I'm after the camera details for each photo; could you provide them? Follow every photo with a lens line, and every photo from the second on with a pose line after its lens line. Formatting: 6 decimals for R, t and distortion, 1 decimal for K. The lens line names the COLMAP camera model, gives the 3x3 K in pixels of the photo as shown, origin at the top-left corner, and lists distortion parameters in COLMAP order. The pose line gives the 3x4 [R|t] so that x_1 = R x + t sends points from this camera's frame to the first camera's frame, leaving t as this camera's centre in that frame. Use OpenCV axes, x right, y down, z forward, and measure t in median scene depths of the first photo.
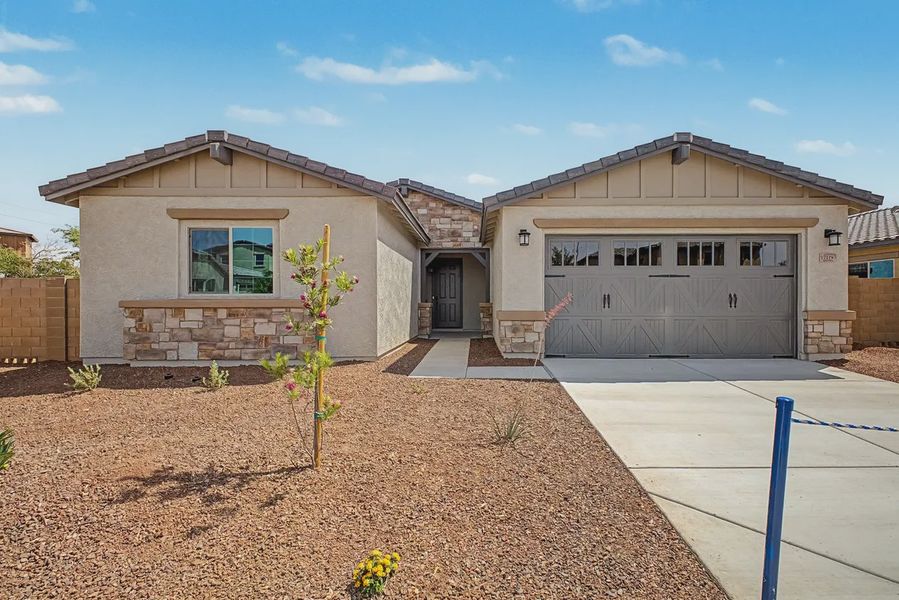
lens RADIAL K [[355.4, 0, 448.6], [0, 355.4, 298.9], [0, 0, 1]] dist [0.013248, -0.003098]
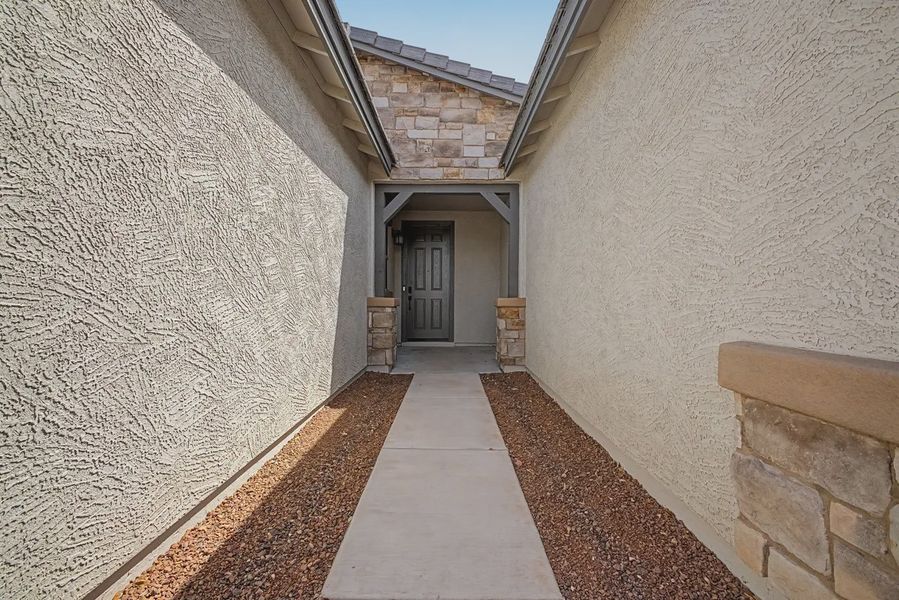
lens RADIAL K [[355.4, 0, 448.6], [0, 355.4, 298.9], [0, 0, 1]] dist [0.013248, -0.003098]
pose [[0.998087, 0.007727, 0.061333, -0.007500], [-0.008558, 0.999875, 0.013297, 0.007000], [-0.061222, -0.013796, 0.998029, 0.526580]]
